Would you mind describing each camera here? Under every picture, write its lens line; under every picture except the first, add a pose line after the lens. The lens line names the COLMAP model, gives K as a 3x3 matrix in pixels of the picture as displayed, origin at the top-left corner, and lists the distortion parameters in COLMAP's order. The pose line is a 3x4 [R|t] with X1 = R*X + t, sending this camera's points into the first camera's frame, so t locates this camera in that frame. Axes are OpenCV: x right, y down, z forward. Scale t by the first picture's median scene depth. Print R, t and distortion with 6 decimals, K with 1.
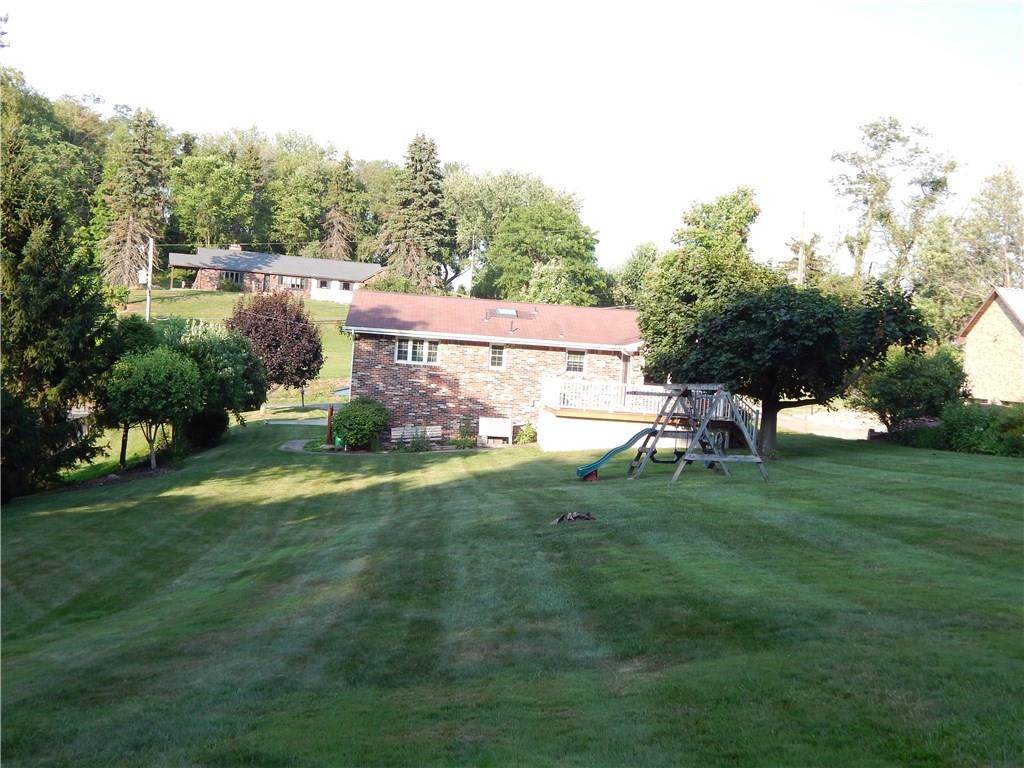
lens RADIAL K [[1136.3, 0, 511.1], [0, 1136.3, 382.6], [0, 0, 1]] dist [0.003612, 0.000000]
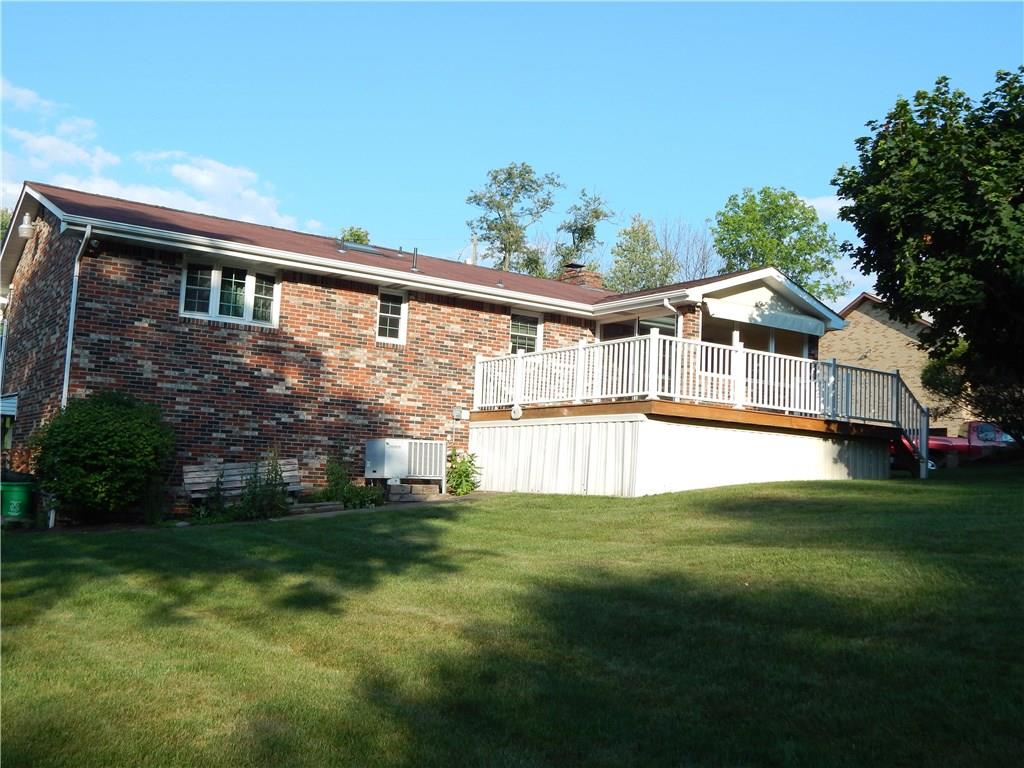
lens RADIAL K [[1023.8, 0, 514.4], [0, 1023.8, 387.3], [0, 0, 1]] dist [0.011895, 0.000000]
pose [[0.876612, 0.015813, 0.480939, -0.176879], [0.025341, 0.996556, -0.078955, 0.043176], [-0.480531, 0.081401, 0.873192, 0.597146]]
